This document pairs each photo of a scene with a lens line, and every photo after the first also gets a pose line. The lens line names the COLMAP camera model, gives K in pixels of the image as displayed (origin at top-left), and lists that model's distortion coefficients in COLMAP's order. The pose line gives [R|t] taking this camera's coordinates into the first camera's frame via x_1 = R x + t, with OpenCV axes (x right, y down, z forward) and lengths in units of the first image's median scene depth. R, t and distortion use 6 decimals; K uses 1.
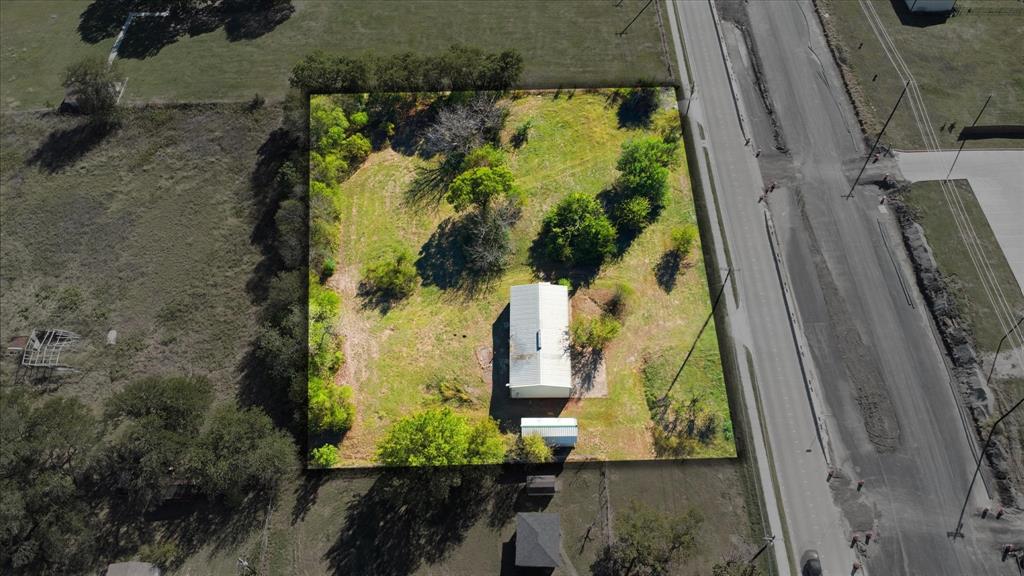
lens RADIAL K [[742.4, 0, 511.8], [0, 742.4, 287.3], [0, 0, 1]] dist [0.031513, -0.047856]
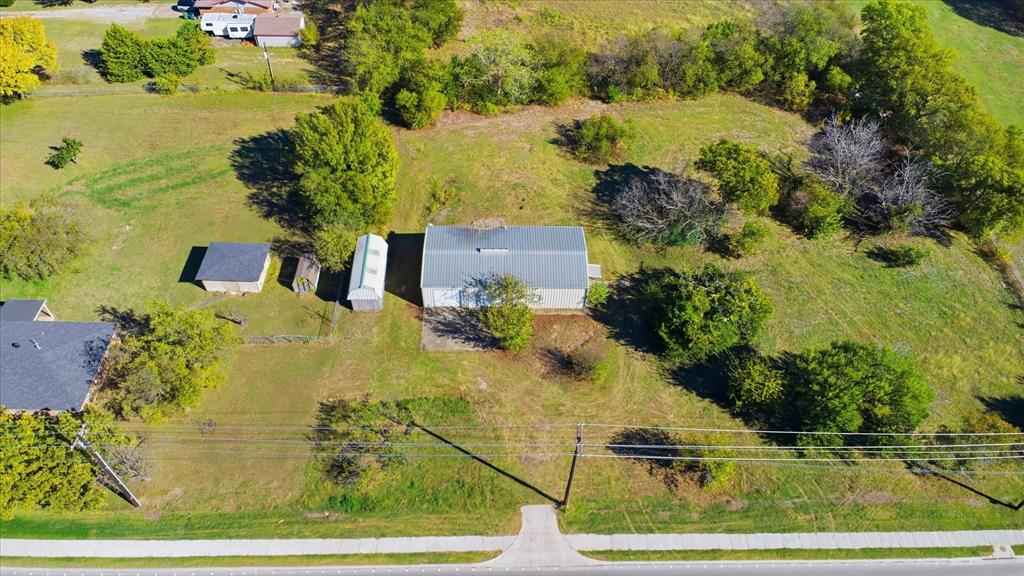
lens RADIAL K [[742.4, 0, 511.5], [0, 742.4, 283.7], [0, 0, 1]] dist [0.031513, -0.047856]
pose [[0.016911, 0.771073, -0.636522, 0.475244], [-0.841424, 0.354866, 0.407524, -0.207618], [0.540111, 0.528693, 0.654800, 0.505501]]
